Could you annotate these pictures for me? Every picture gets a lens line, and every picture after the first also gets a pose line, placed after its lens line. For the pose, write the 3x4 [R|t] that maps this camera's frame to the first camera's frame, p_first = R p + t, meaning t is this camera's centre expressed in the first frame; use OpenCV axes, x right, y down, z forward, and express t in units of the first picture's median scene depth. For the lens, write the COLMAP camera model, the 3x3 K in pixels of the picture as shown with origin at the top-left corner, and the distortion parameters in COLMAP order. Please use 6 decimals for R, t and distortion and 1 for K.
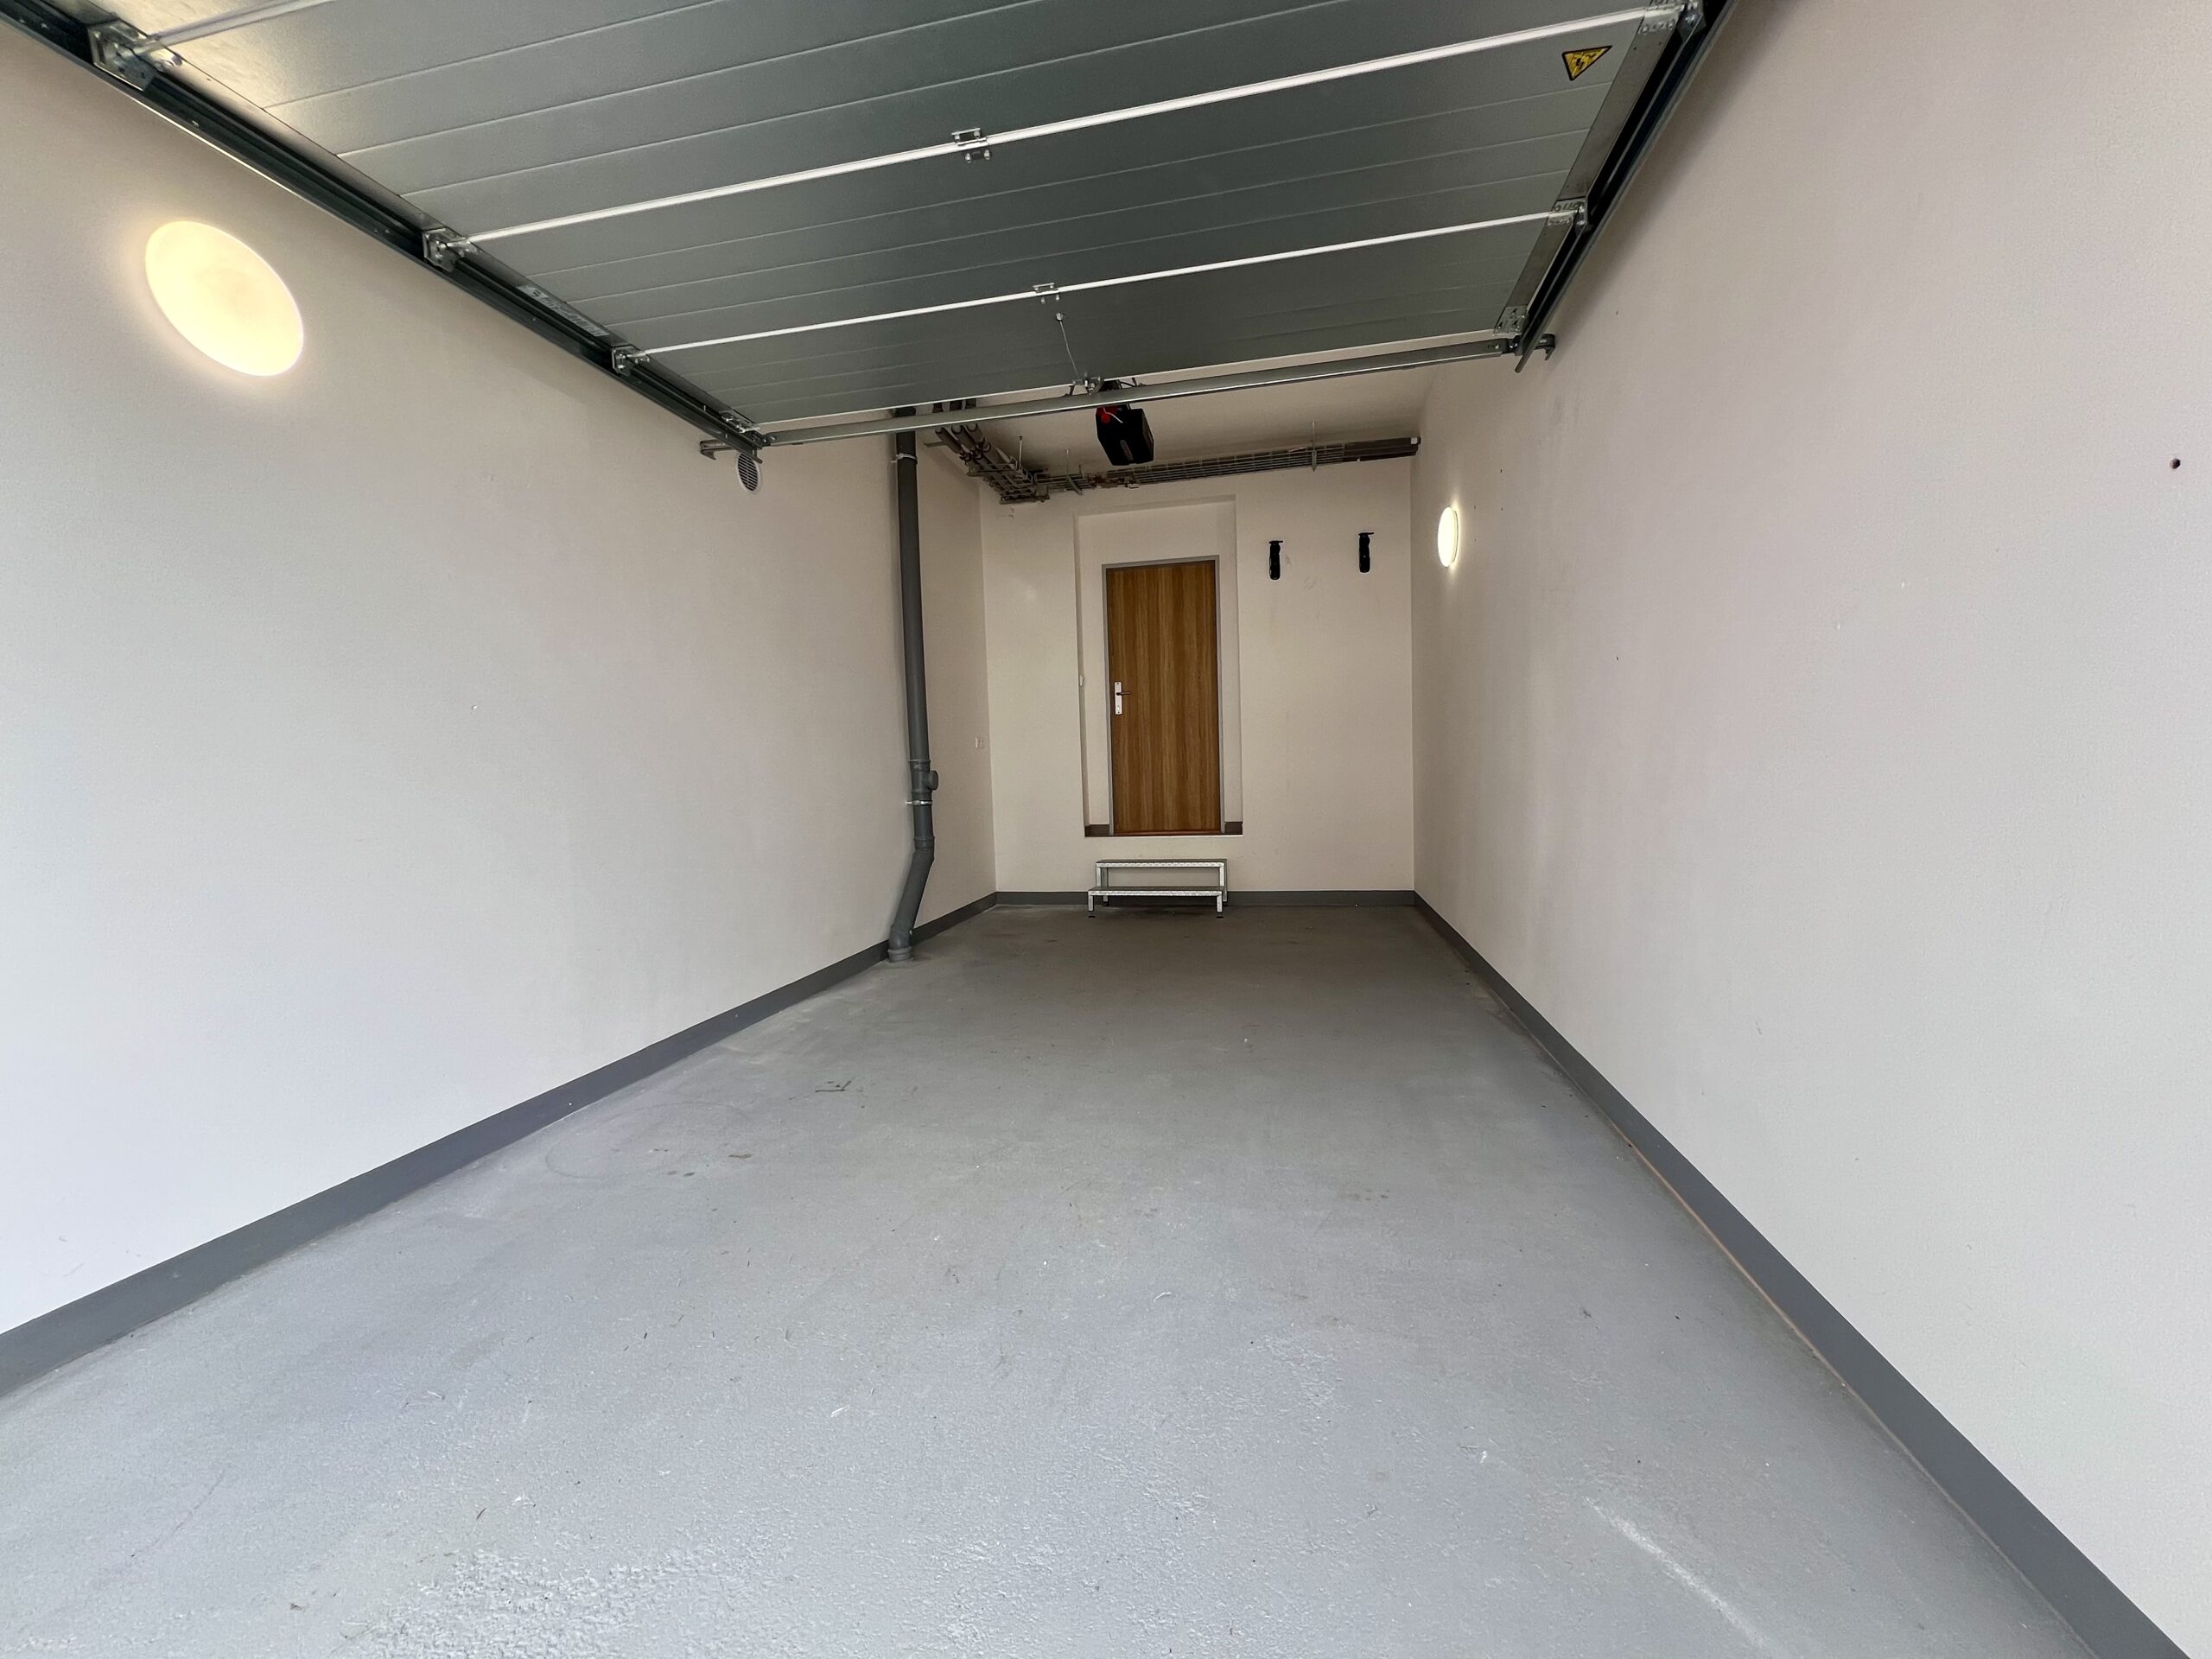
lens RADIAL K [[880.6, 0, 1102.4], [0, 880.6, 827.4], [0, 0, 1]] dist [0.000931, 0.000028]
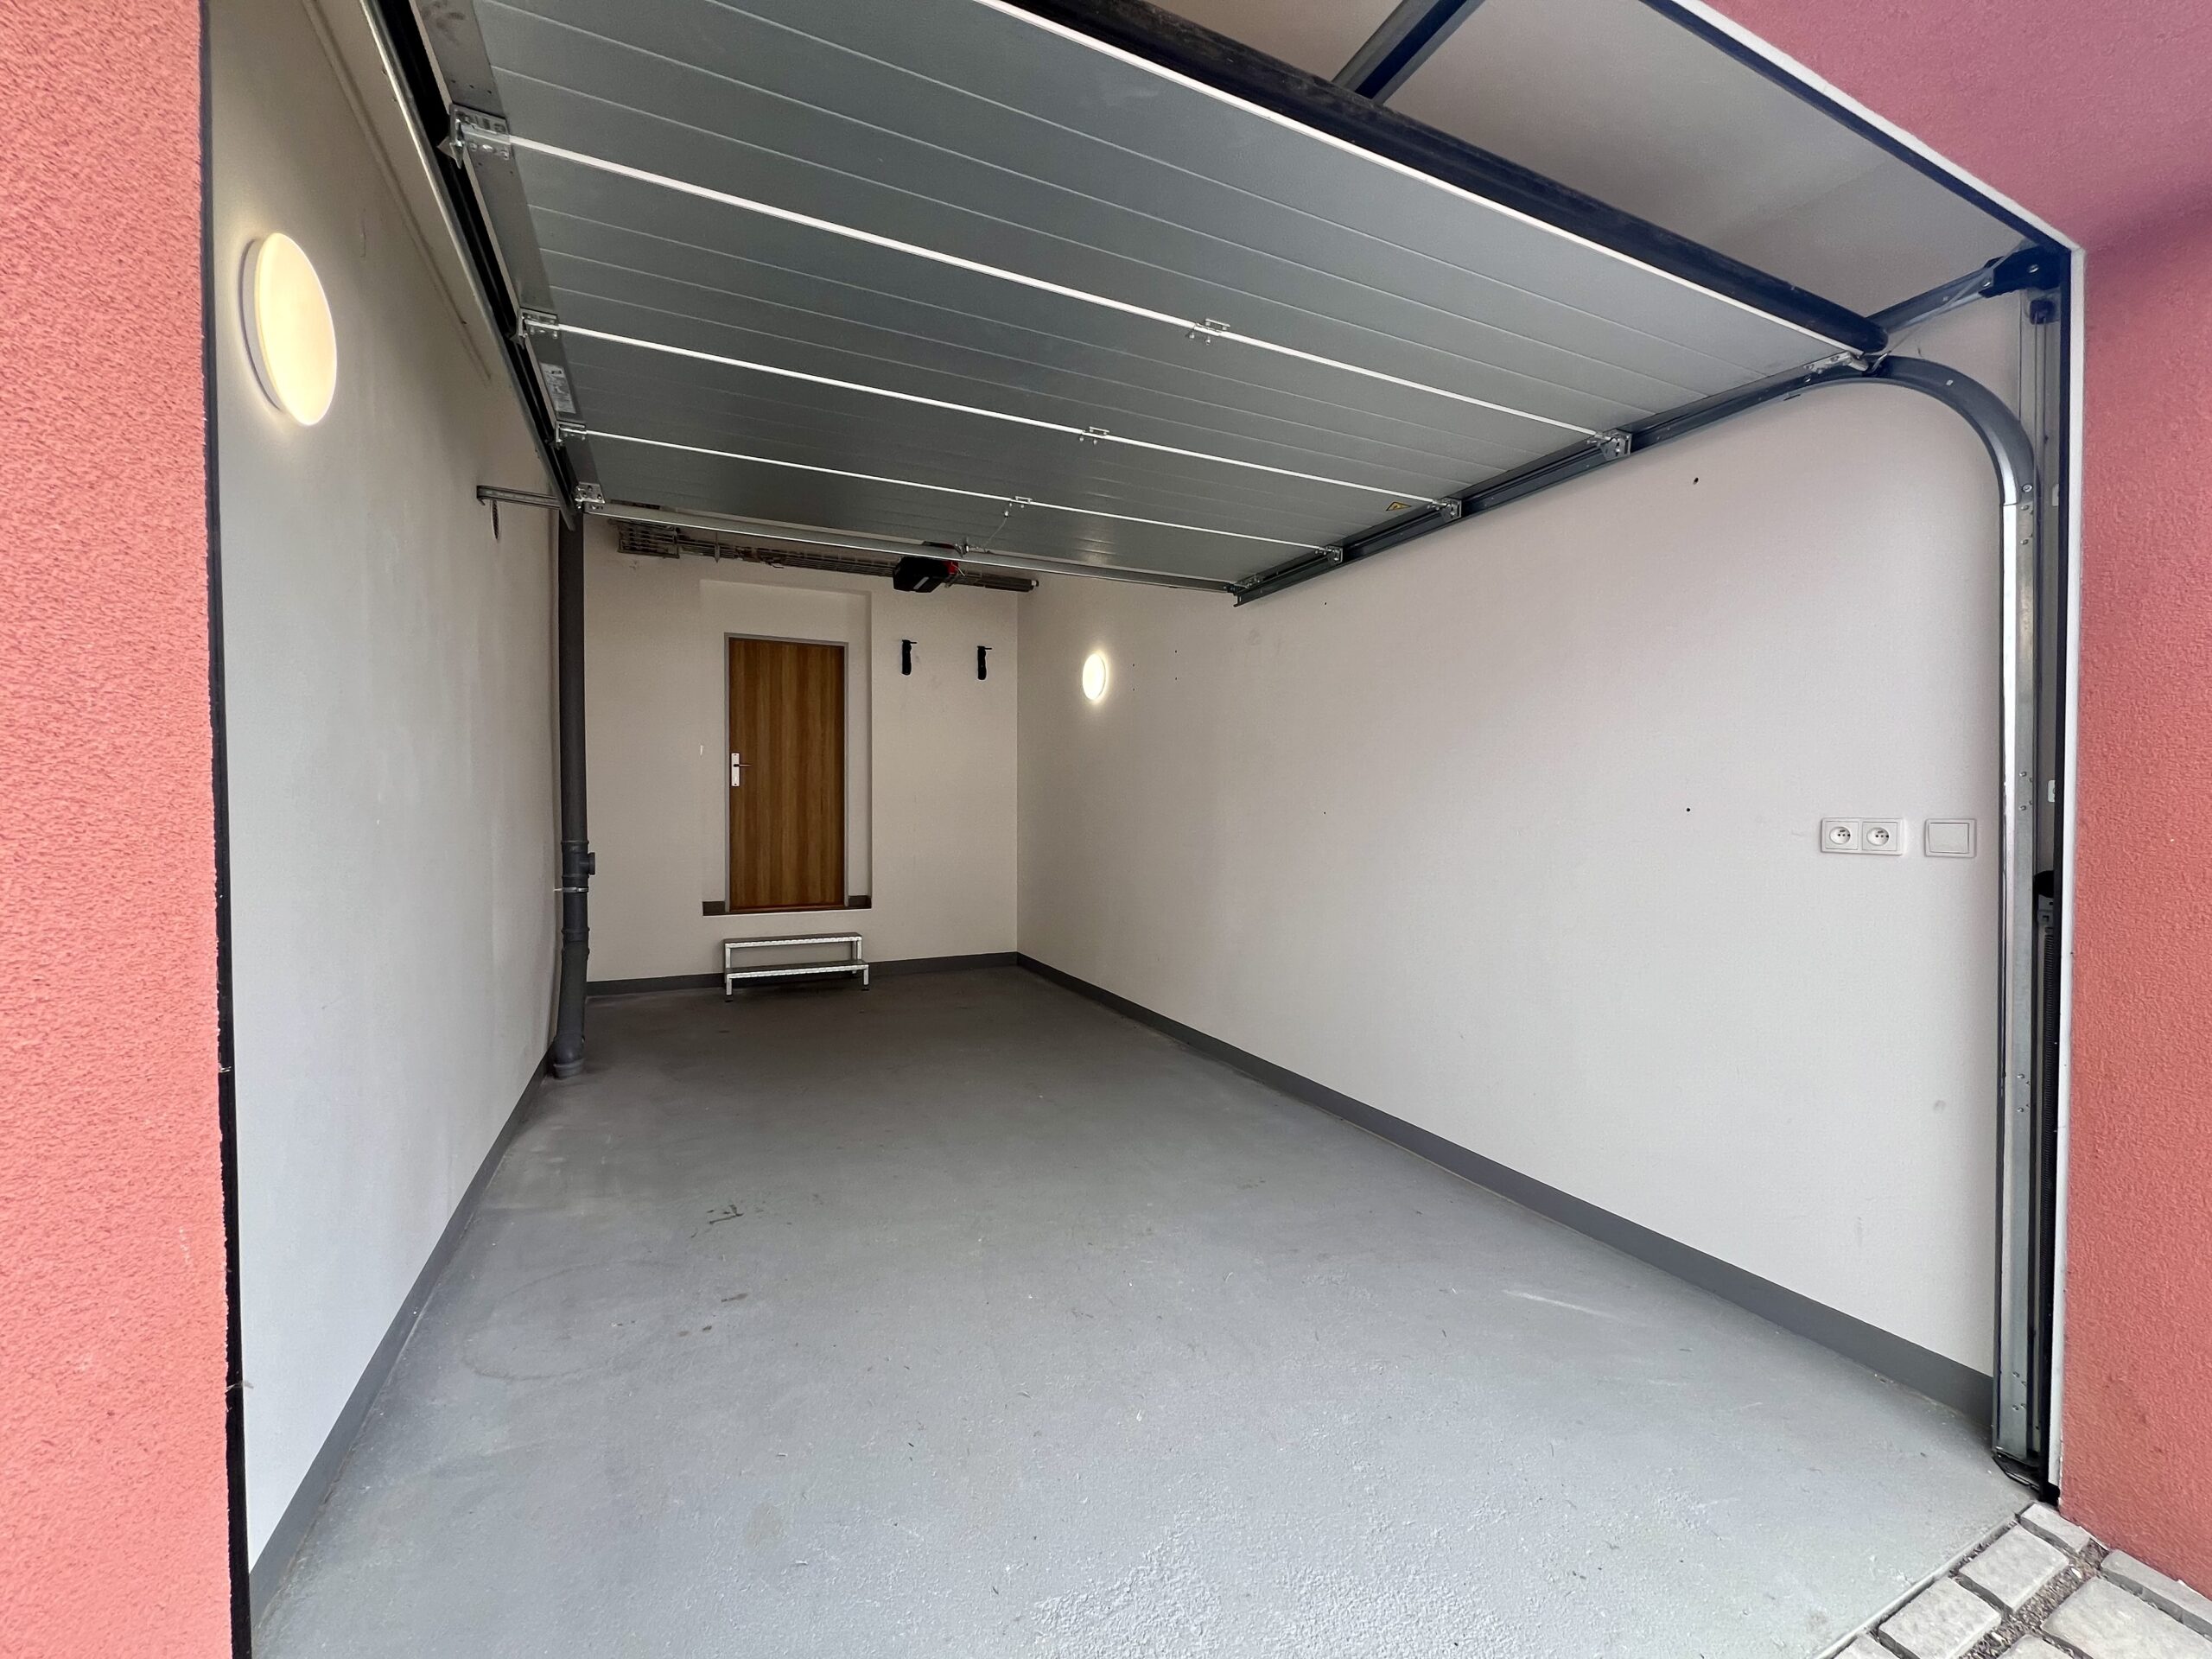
lens RADIAL K [[880.6, 0, 1102.4], [0, 880.6, 827.4], [0, 0, 1]] dist [0.000931, 0.000028]
pose [[0.795989, 0.022943, 0.604876, -0.269168], [0.009862, 0.998657, -0.050857, -0.033604], [-0.605231, 0.046447, 0.794694, -0.011151]]
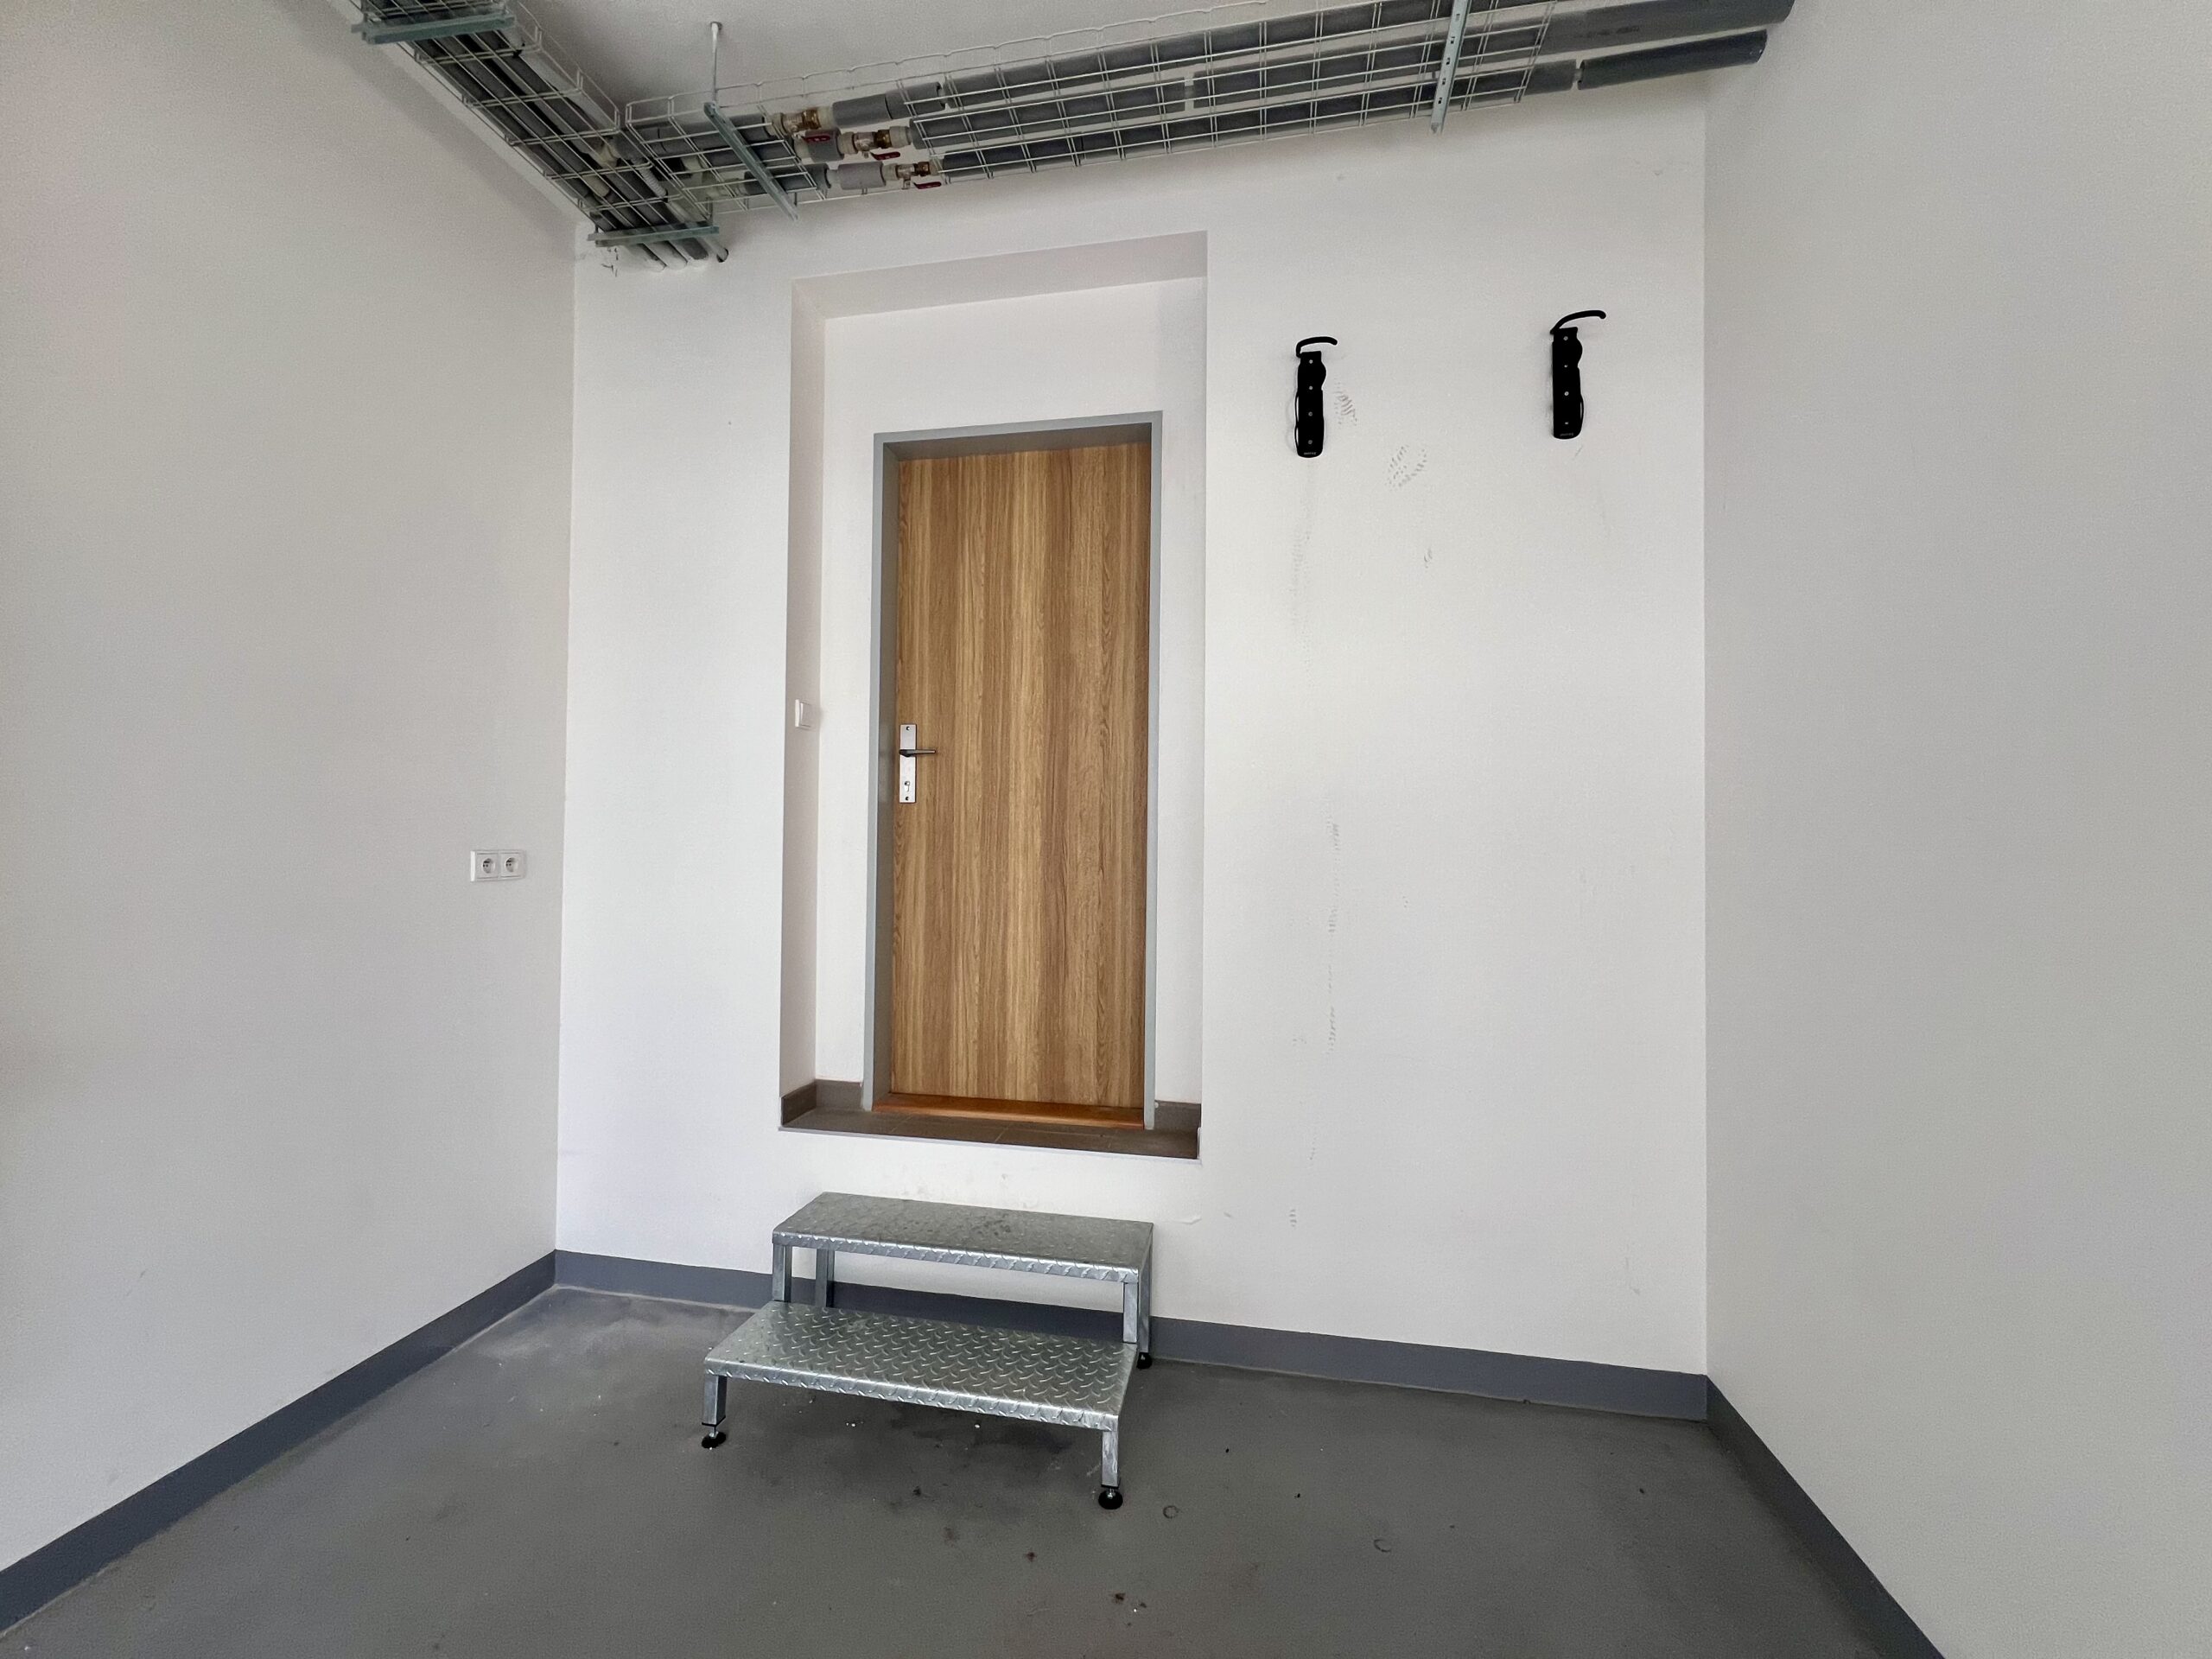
lens RADIAL K [[880.6, 0, 1102.4], [0, 880.6, 827.4], [0, 0, 1]] dist [0.000931, 0.000028]
pose [[0.998803, 0.042700, 0.023879, 0.109326], [-0.040720, 0.996121, -0.078005, -0.098325], [-0.027117, 0.076939, 0.996667, 0.654345]]
